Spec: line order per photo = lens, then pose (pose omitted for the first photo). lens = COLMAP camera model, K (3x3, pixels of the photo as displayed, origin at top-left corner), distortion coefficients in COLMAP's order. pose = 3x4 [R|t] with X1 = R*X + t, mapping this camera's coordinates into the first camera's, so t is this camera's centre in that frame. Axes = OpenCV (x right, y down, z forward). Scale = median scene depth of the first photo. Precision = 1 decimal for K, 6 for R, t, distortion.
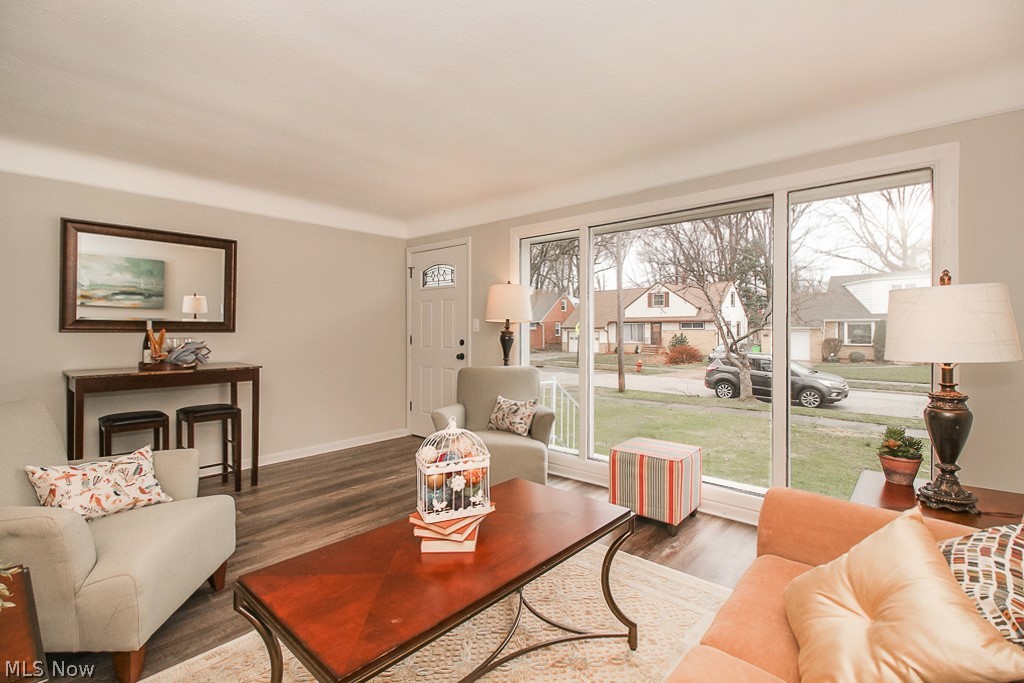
lens RADIAL K [[475.2, 0, 508.0], [0, 475.2, 330.2], [0, 0, 1]] dist [0.016596, -0.012405]
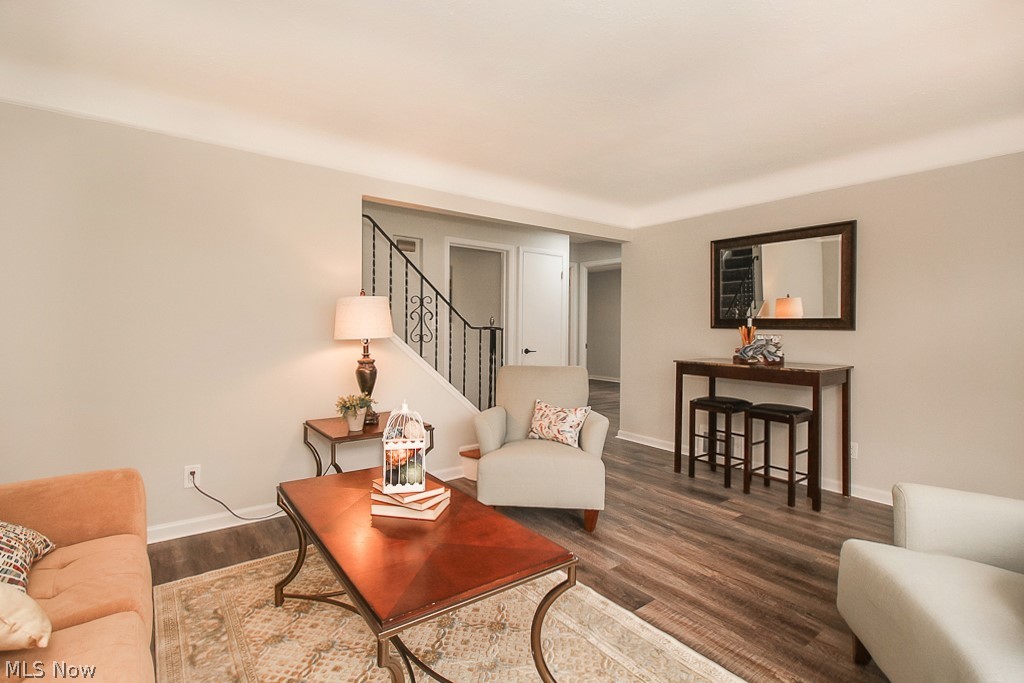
lens RADIAL K [[475.2, 0, 508.0], [0, 475.2, 330.2], [0, 0, 1]] dist [0.016596, -0.012405]
pose [[-0.197367, 0.009476, -0.980284, 0.429044], [-0.007707, 0.999907, 0.011217, -0.000681], [0.980299, 0.009769, -0.197276, 0.662587]]
